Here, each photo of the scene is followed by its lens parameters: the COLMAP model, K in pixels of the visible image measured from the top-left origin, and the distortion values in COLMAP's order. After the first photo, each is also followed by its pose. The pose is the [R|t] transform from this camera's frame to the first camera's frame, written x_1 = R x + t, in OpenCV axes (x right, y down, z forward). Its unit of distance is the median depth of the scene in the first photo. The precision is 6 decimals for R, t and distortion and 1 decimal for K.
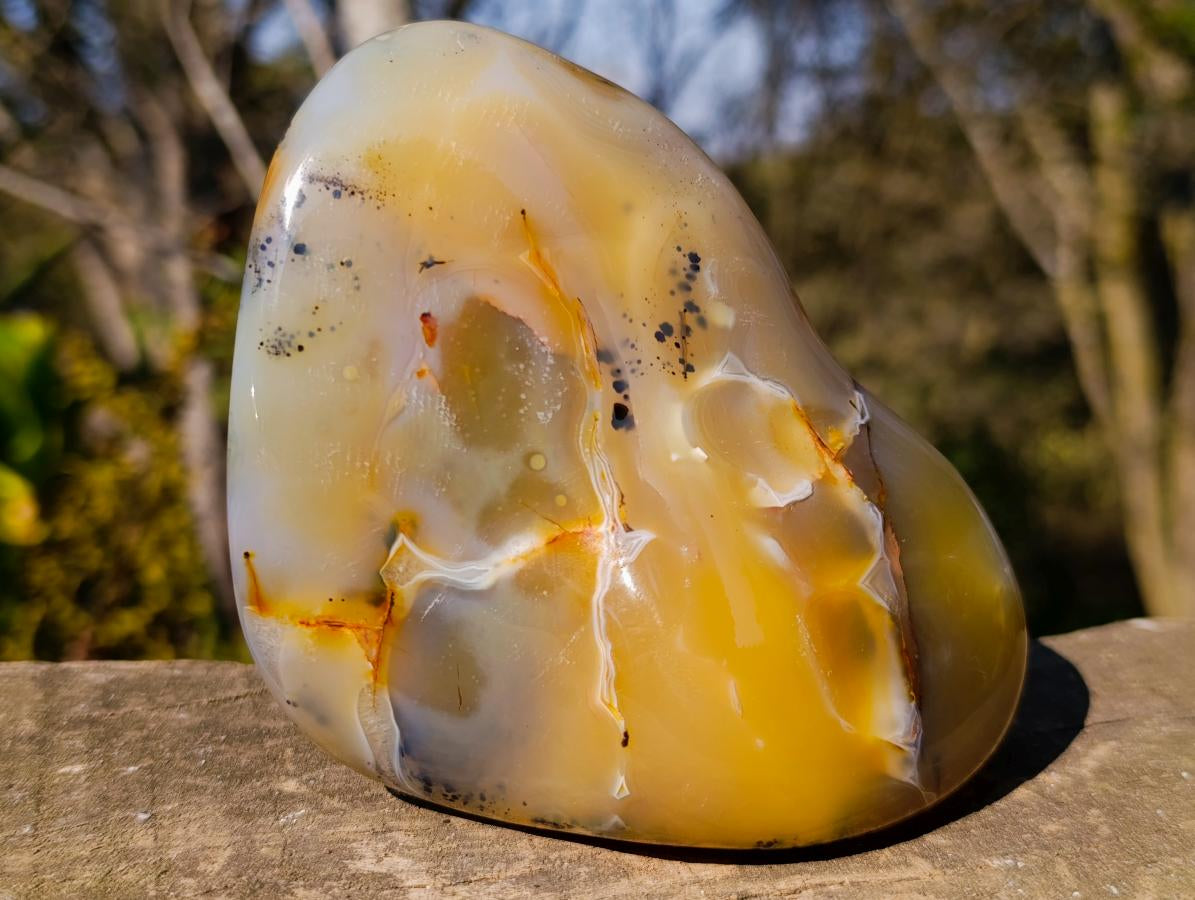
lens RADIAL K [[1784.6, 0, 603.0], [0, 1784.6, 430.8], [0, 0, 1]] dist [0.316513, -1.879133]
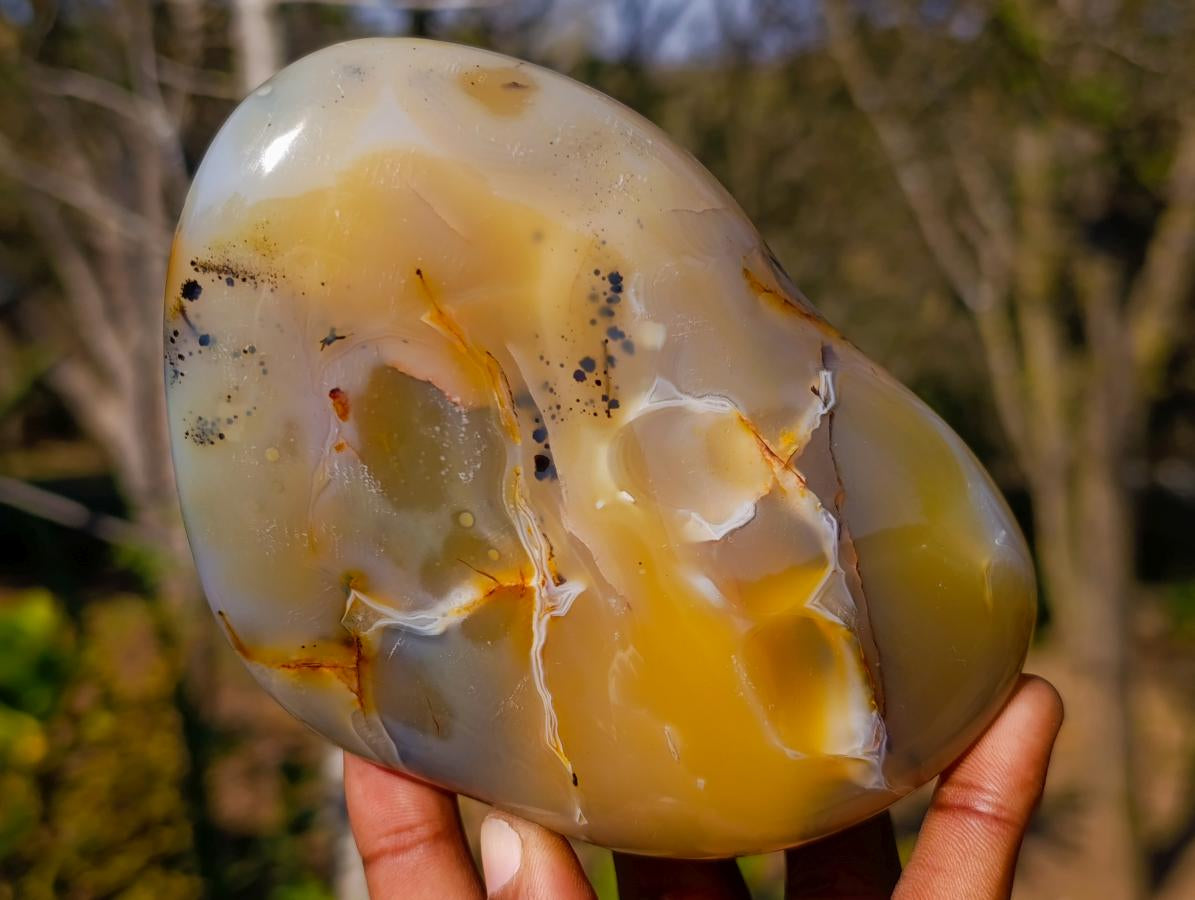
lens RADIAL K [[1784.6, 0, 603.0], [0, 1784.6, 430.8], [0, 0, 1]] dist [0.316513, -1.879133]
pose [[0.966460, -0.058888, -0.249973, 0.290642], [0.130400, 0.951070, 0.280112, -0.300124], [0.221246, -0.303313, 0.926850, 0.095699]]
